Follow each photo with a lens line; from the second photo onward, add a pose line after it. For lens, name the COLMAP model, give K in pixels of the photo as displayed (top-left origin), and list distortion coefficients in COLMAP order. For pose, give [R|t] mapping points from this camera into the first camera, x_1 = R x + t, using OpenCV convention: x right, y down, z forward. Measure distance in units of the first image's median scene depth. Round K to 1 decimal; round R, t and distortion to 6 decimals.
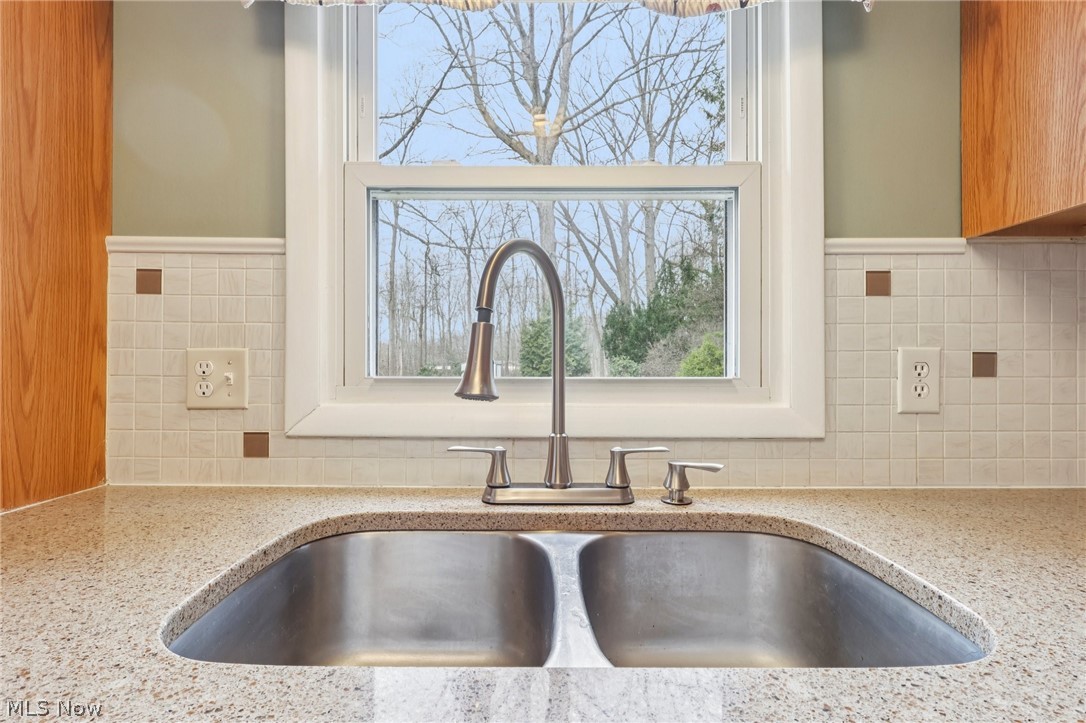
lens RADIAL K [[509.6, 0, 539.9], [0, 509.6, 360.3], [0, 0, 1]] dist [-0.006214, 0.001244]
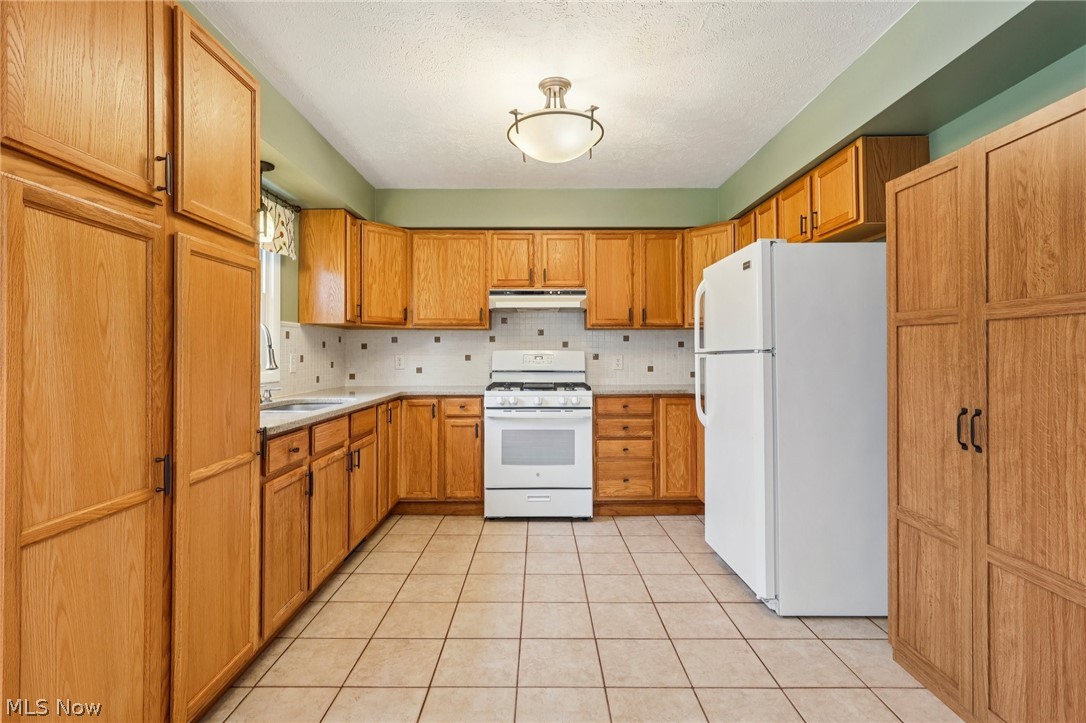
lens RADIAL K [[509.6, 0, 533.0], [0, 509.6, 351.9], [0, 0, 1]] dist [-0.006214, 0.001244]
pose [[0.004481, -0.001811, 0.999988, -2.829268], [-0.003220, 0.999993, 0.001826, -0.049296], [-0.999985, -0.003228, 0.004475, -0.688284]]
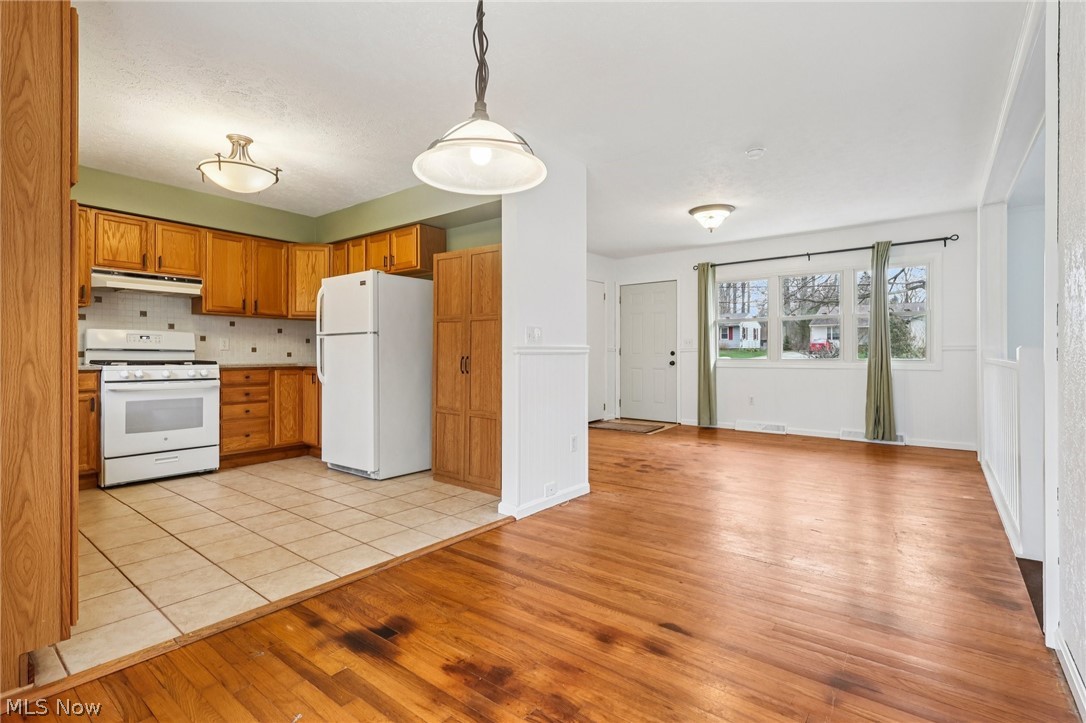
lens RADIAL K [[509.6, 0, 546.2], [0, 509.6, 355.8], [0, 0, 1]] dist [-0.006214, 0.001244]
pose [[-0.796336, -0.012721, 0.604721, -4.174630], [-0.015067, 0.999886, 0.001192, 0.115857], [-0.604667, -0.008162, -0.796437, 0.768855]]
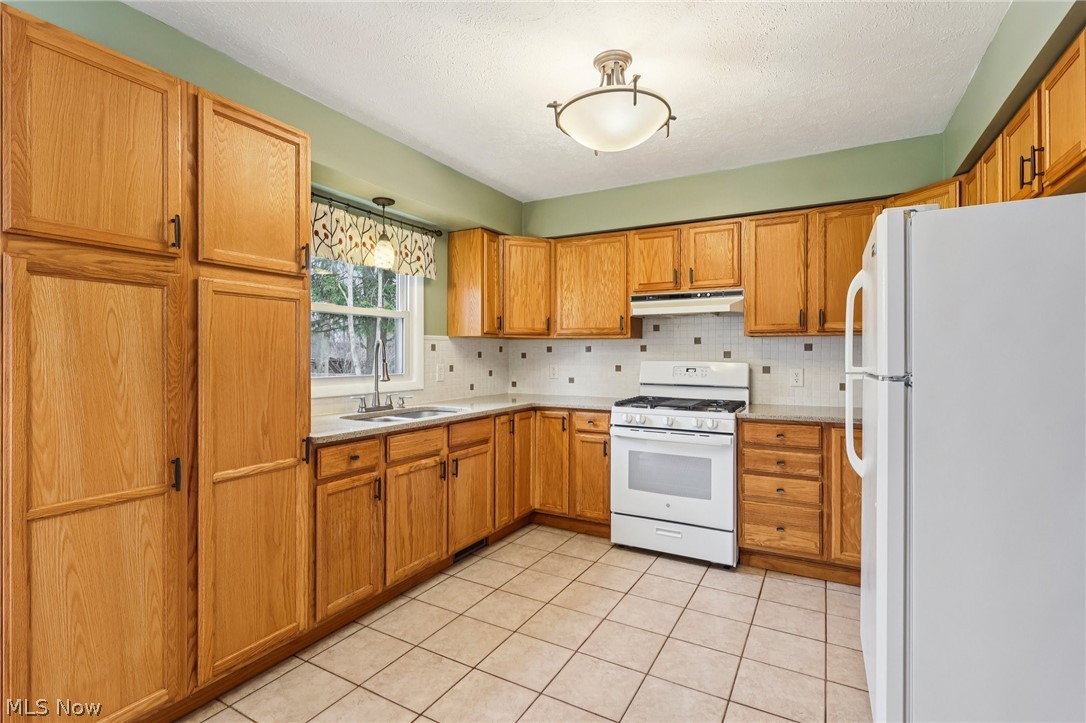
lens RADIAL K [[509.6, 0, 533.6], [0, 509.6, 353.9], [0, 0, 1]] dist [-0.006214, 0.001244]
pose [[0.494457, -0.003419, 0.869195, -2.344204], [-0.003384, 0.999977, 0.005859, -0.131559], [-0.869195, -0.005839, 0.494434, -1.587771]]
